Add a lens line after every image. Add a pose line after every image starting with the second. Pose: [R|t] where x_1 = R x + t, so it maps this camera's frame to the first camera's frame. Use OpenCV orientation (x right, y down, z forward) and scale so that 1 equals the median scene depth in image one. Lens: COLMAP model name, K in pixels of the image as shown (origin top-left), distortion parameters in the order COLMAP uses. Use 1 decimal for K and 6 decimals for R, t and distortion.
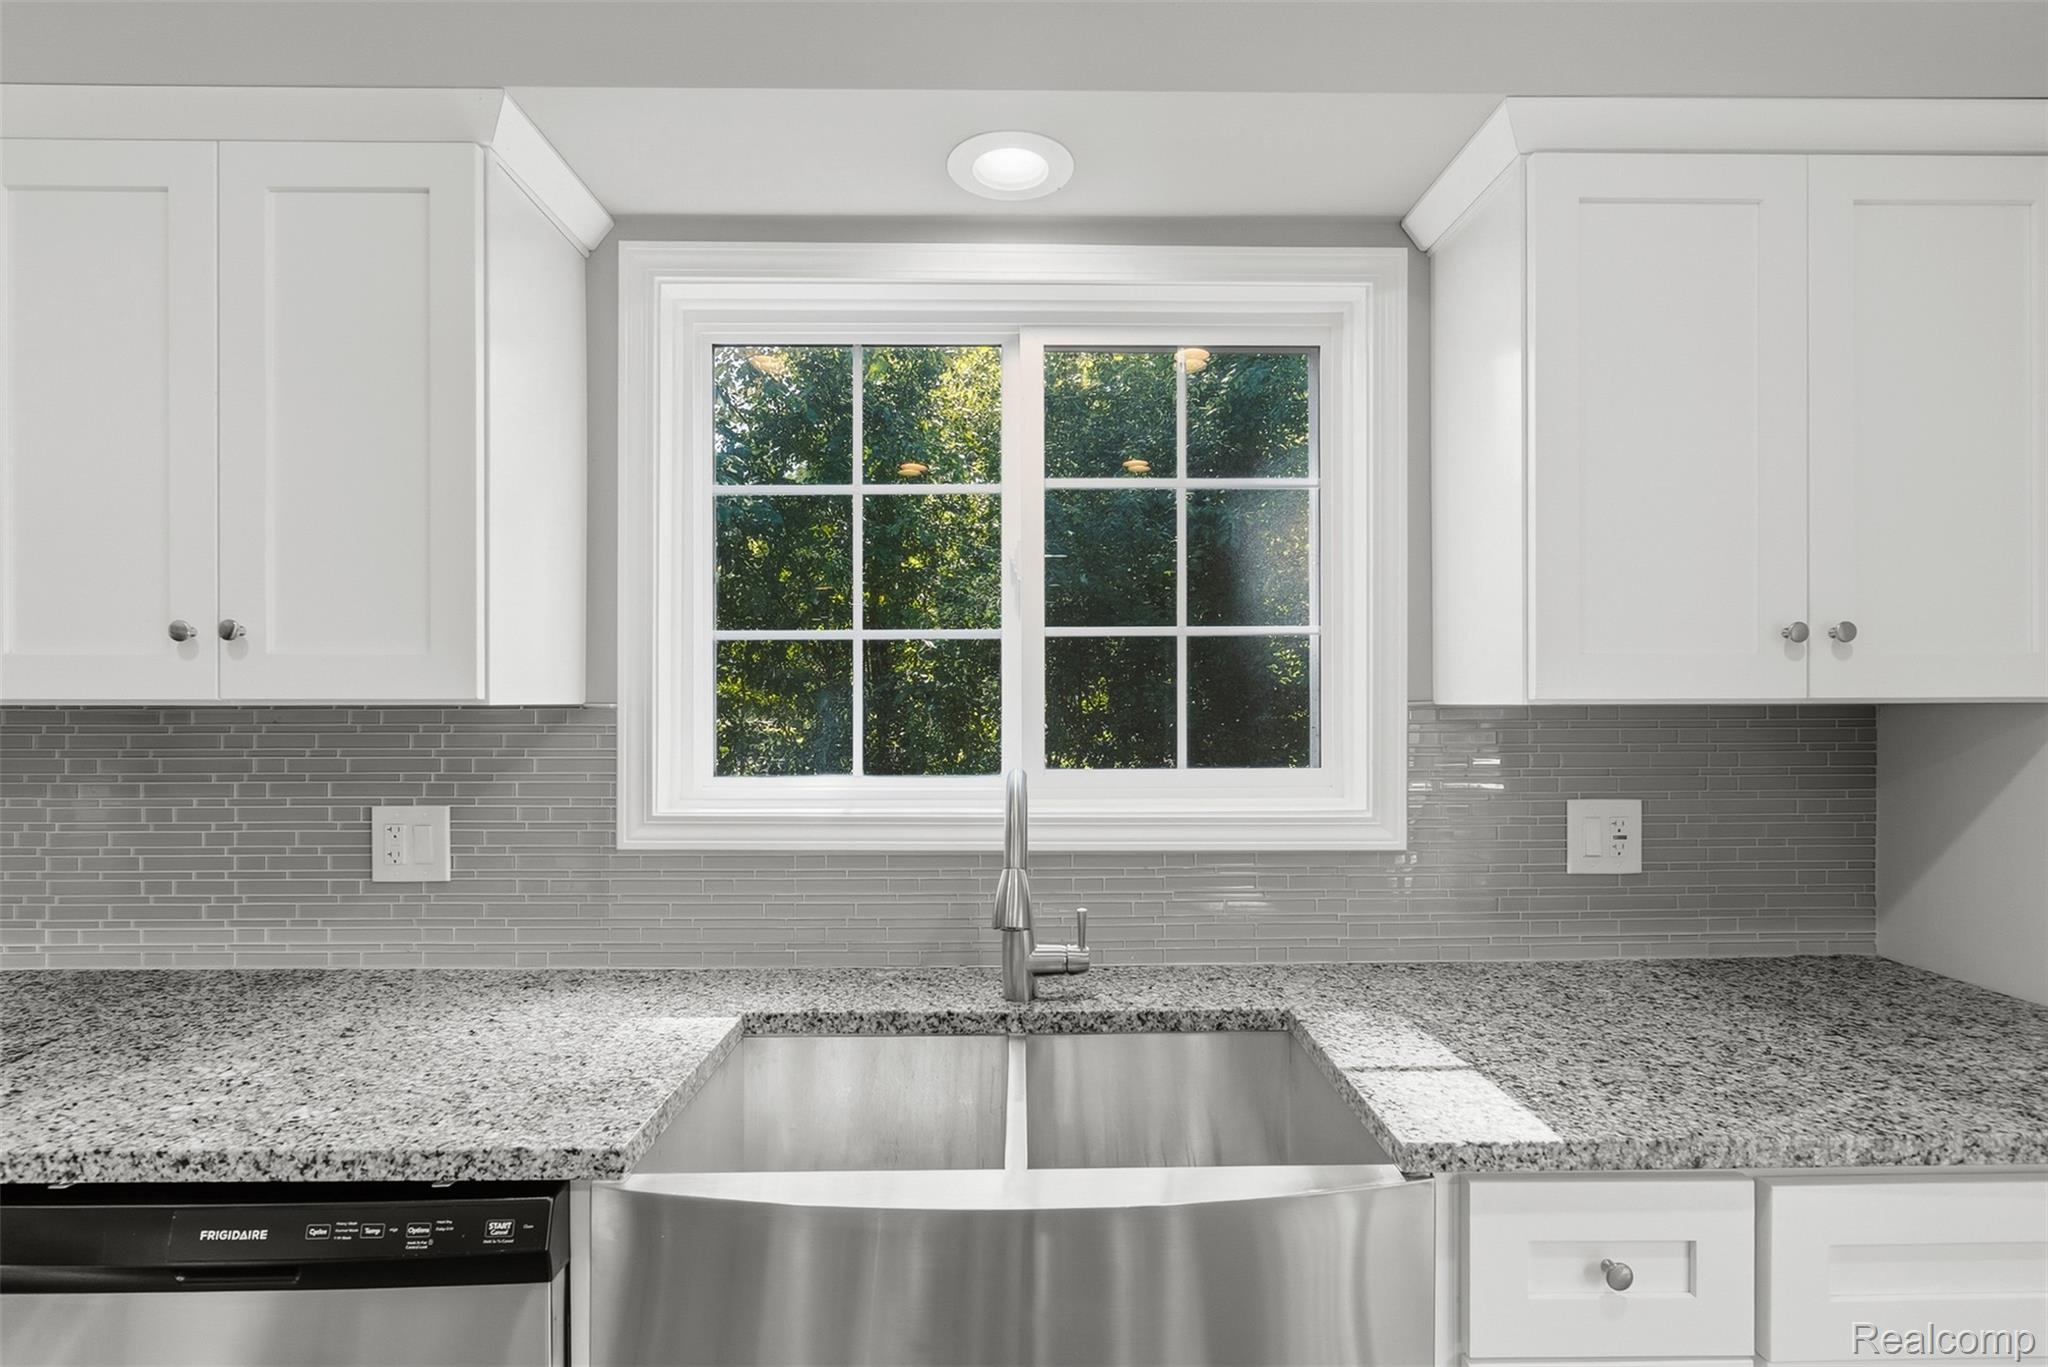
lens RADIAL K [[856.8, 0, 969.6], [0, 856.8, 711.4], [0, 0, 1]] dist [-0.001102, 0.000561]
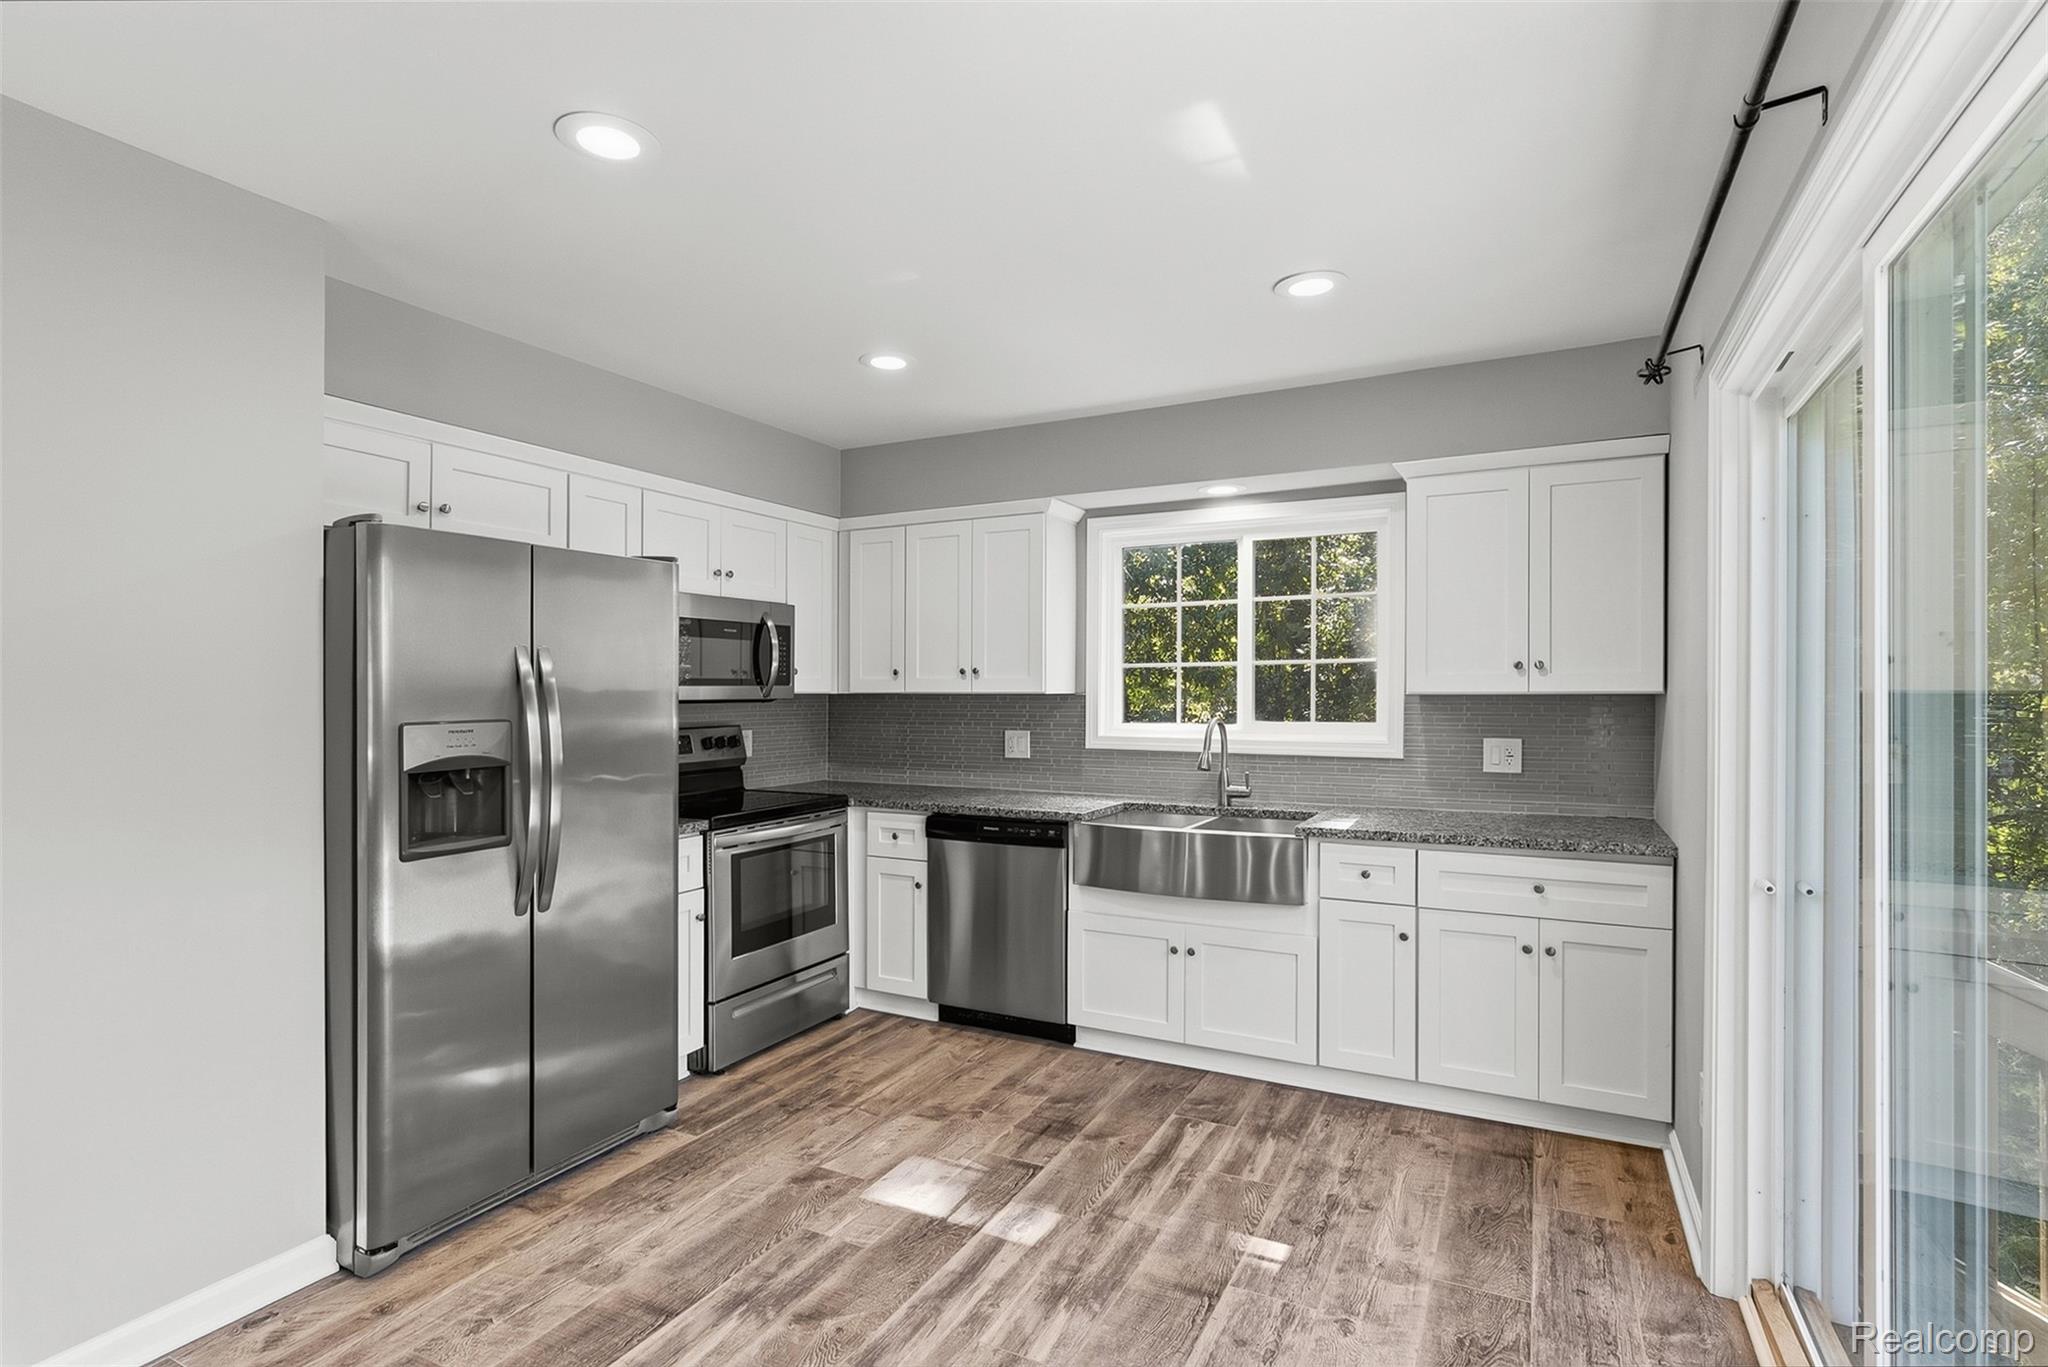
lens RADIAL K [[963.1, 0, 1050.4], [0, 963.1, 707.7], [0, 0, 1]] dist [0.003704, -0.001379]
pose [[0.897430, 0.007212, -0.441098, 0.828740], [-0.004788, 0.999967, 0.006608, 0.016278], [0.441131, -0.003818, 0.897435, -1.769987]]
